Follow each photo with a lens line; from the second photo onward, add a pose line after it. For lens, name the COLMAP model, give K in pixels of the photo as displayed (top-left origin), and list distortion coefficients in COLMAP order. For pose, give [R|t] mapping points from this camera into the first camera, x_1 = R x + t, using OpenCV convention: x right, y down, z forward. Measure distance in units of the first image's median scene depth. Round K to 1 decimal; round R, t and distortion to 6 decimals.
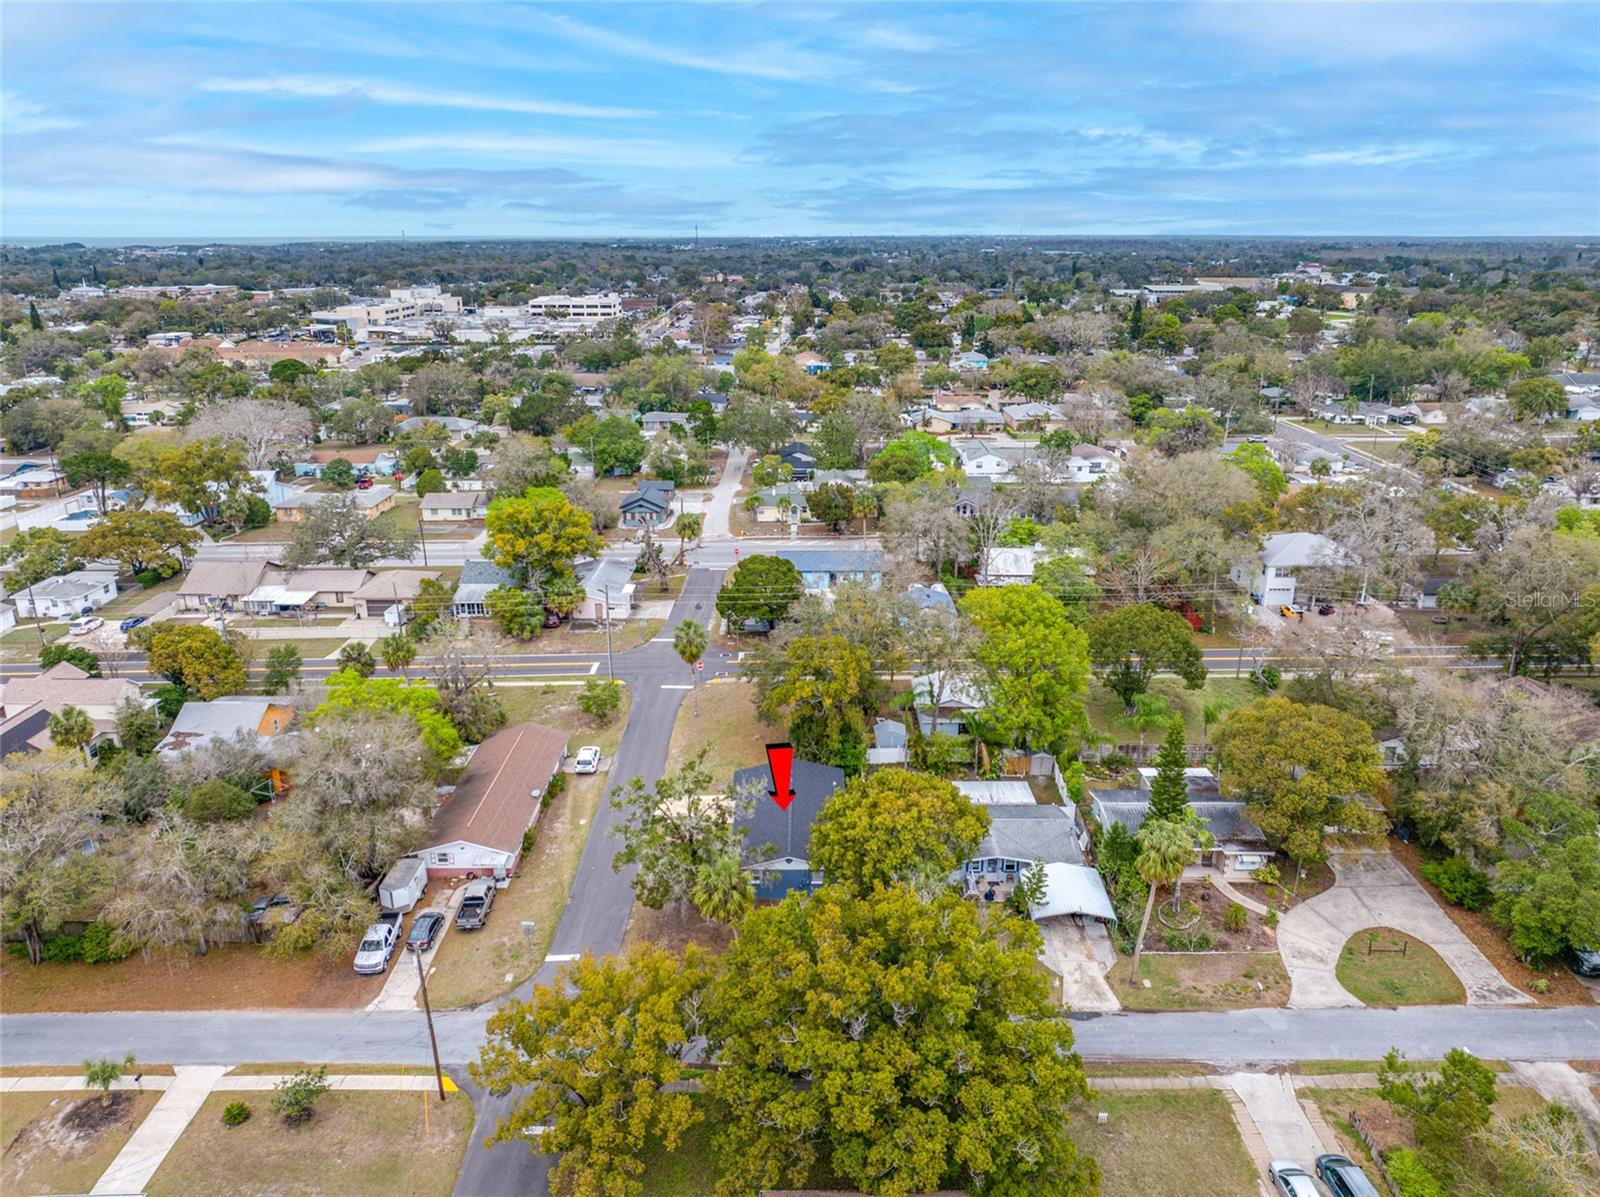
lens RADIAL K [[1126.7, 0, 805.2], [0, 1126.7, 579.6], [0, 0, 1]] dist [0.002906, -0.002460]
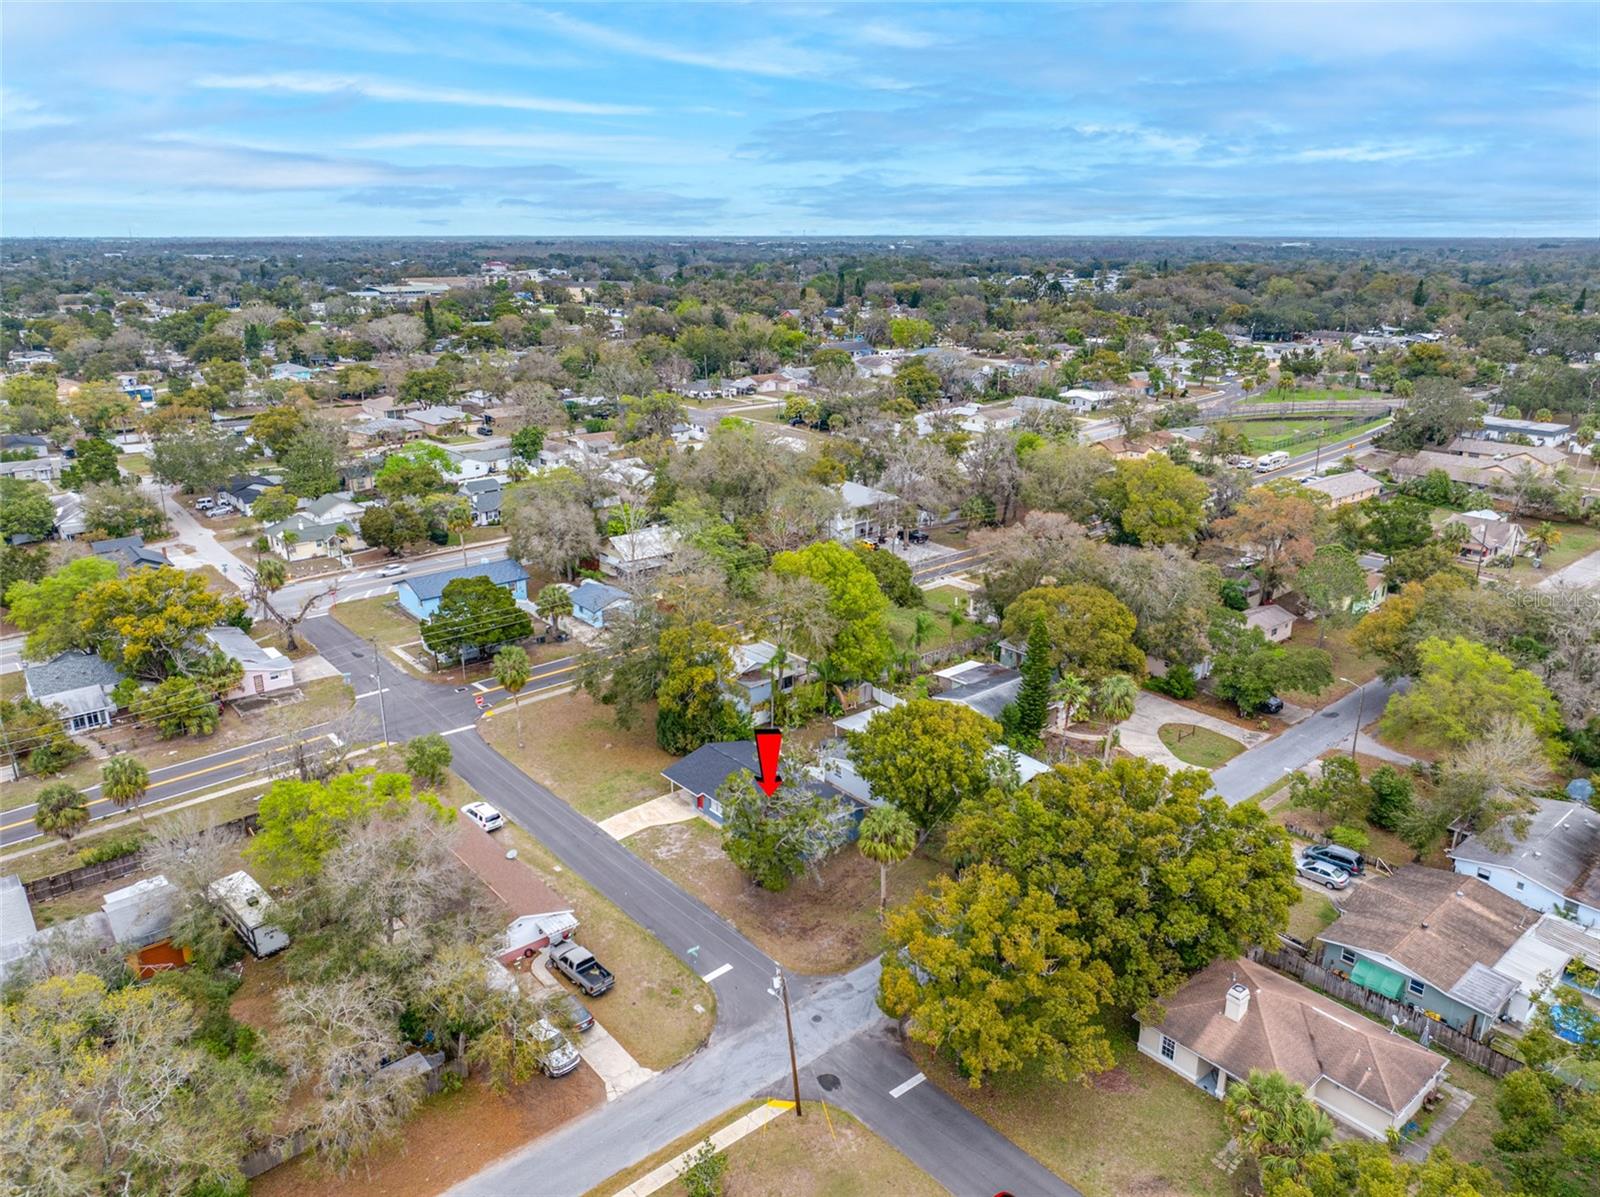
lens RADIAL K [[1119.4, 0, 788.5], [0, 1119.4, 607.2], [0, 0, 1]] dist [0.003449, -0.000892]
pose [[0.770209, -0.203967, 0.604298, -0.481385], [0.190069, 0.977837, 0.087795, -0.034214], [-0.608812, 0.047238, 0.791907, 0.123355]]
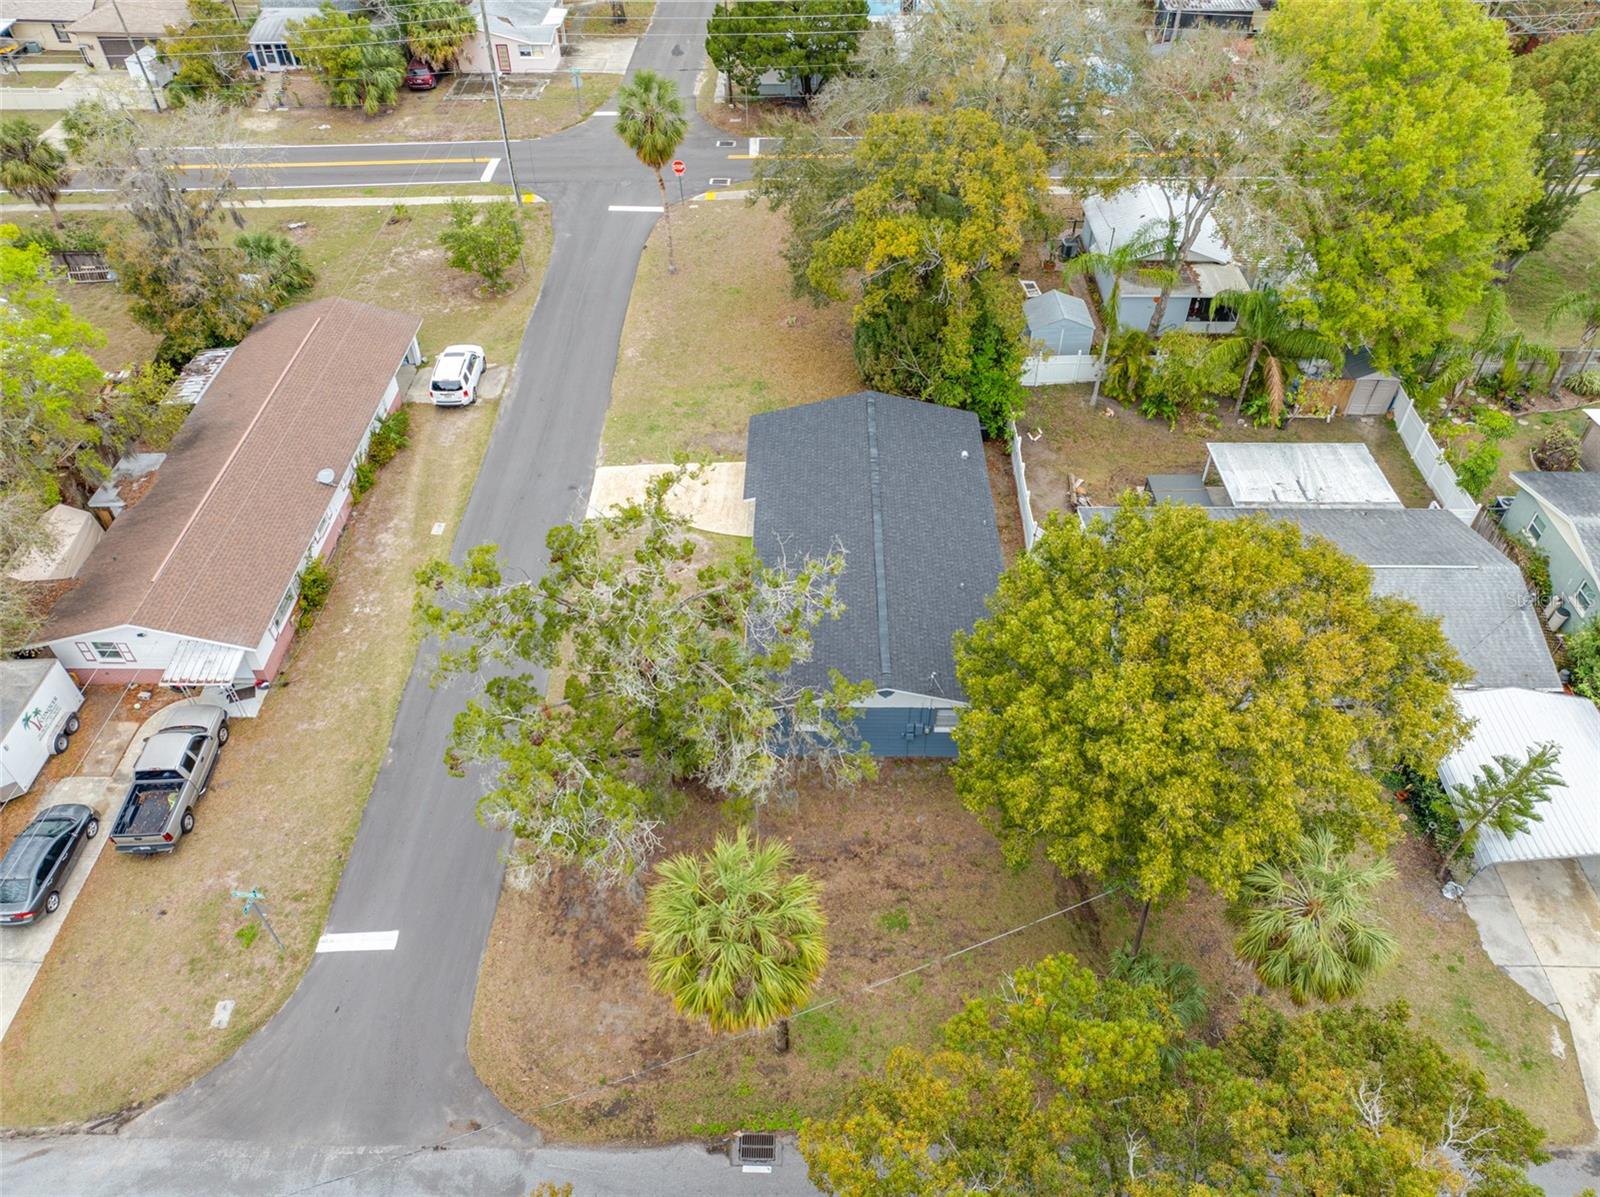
lens RADIAL K [[1132.0, 0, 803.2], [0, 1132.0, 593.0], [0, 0, 1]] dist [-0.024901, 0.028179]
pose [[0.999948, 0.004210, -0.009260, -0.031075], [0.000359, 0.895145, 0.445775, 0.020515], [0.010166, -0.445756, 0.895097, 0.474626]]
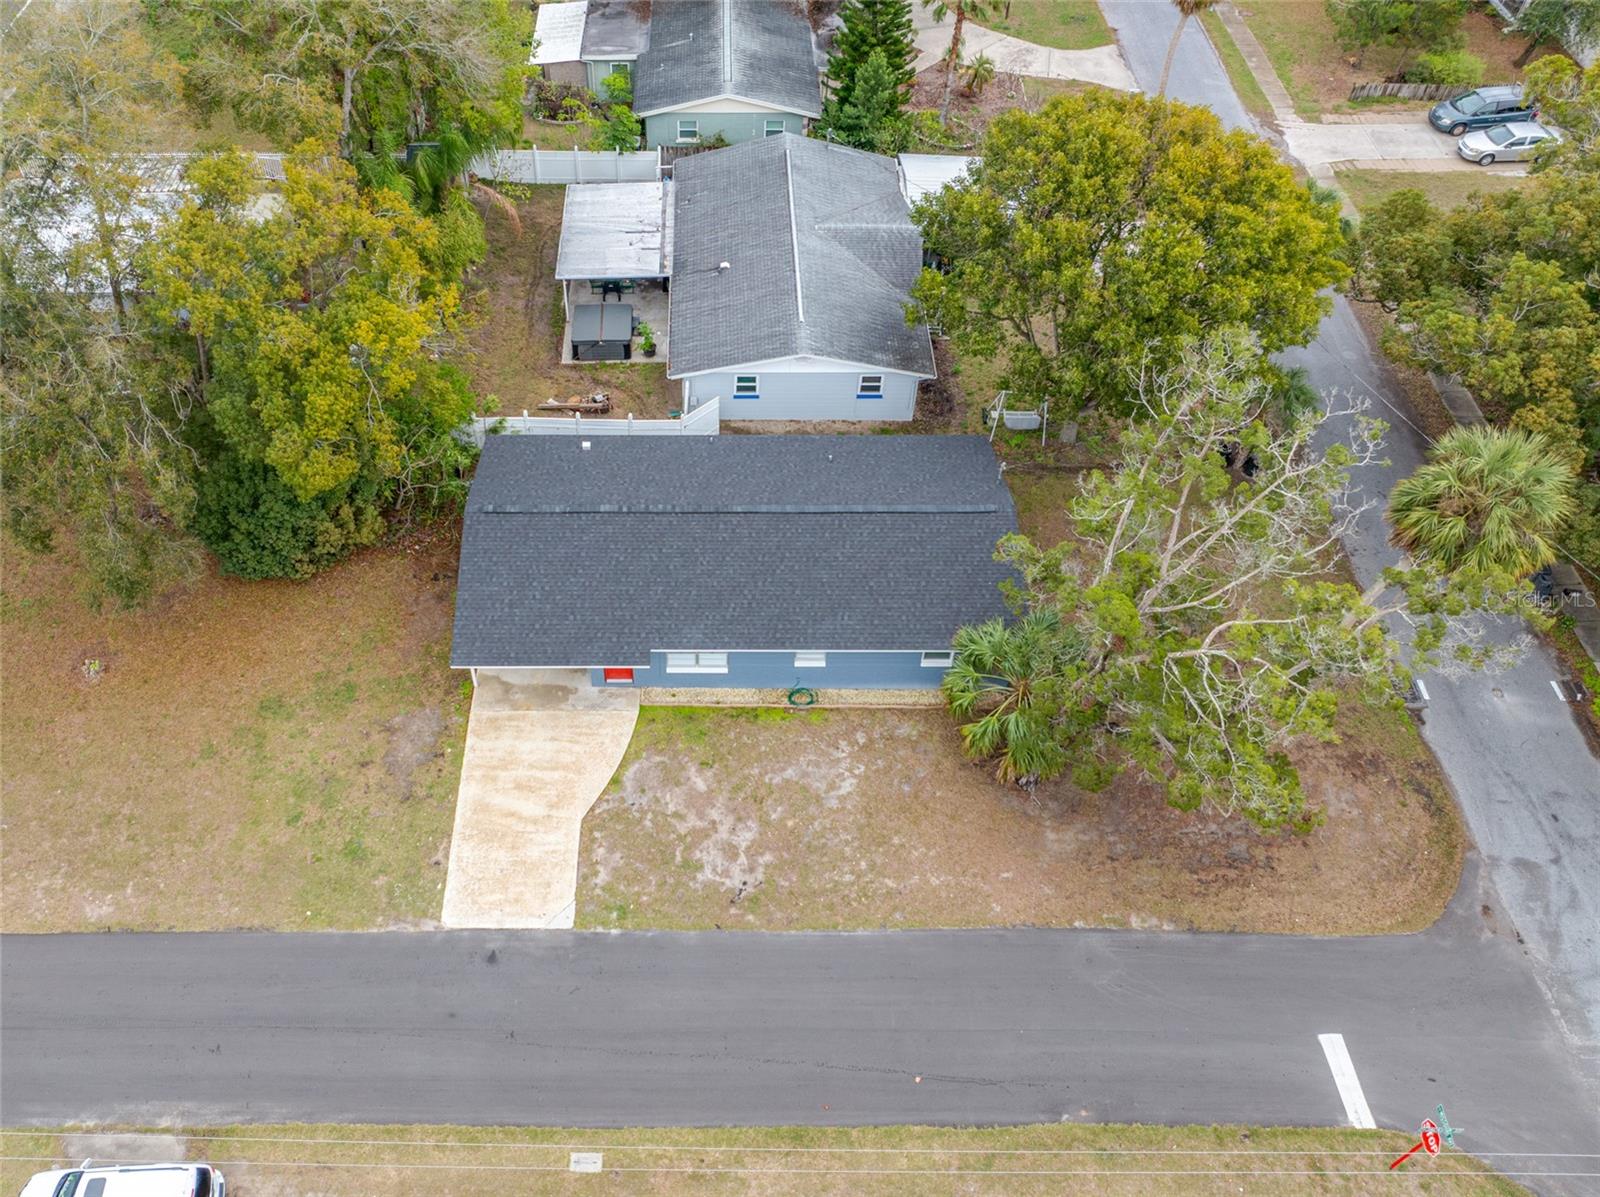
lens RADIAL K [[1289.8, 0, 685.5], [0, 1289.8, 598.4], [0, 0, 1]] dist [-0.006628, -0.005908]
pose [[0.009707, -0.754777, 0.655910, -0.255588], [0.301755, 0.627572, 0.717703, -0.076184], [-0.953336, 0.190958, 0.233850, 0.748676]]
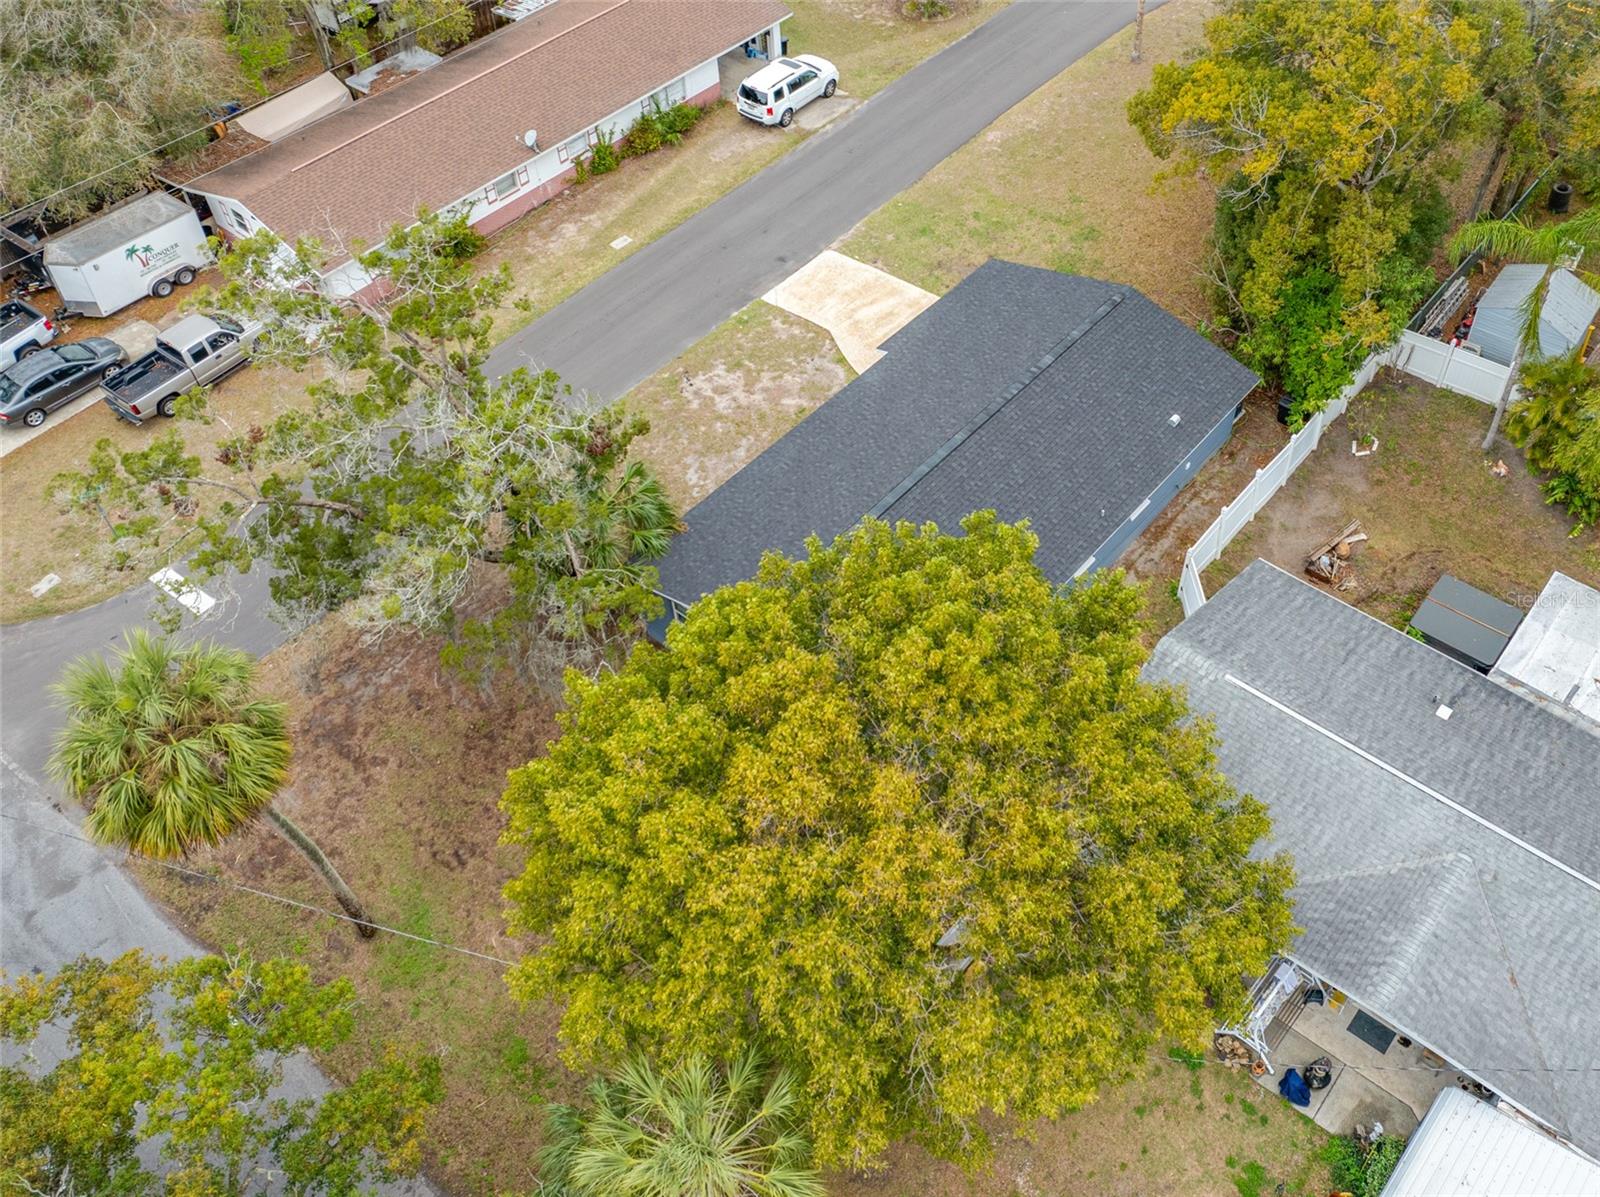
lens RADIAL K [[1422.0, 0, 919.5], [0, 1422.0, 508.5], [0, 0, 1]] dist [-0.000381, -0.021922]
pose [[0.782867, 0.448028, -0.431730, 0.132945], [-0.178616, 0.826514, 0.533827, -0.001119], [0.596000, -0.340802, 0.727075, 0.558307]]
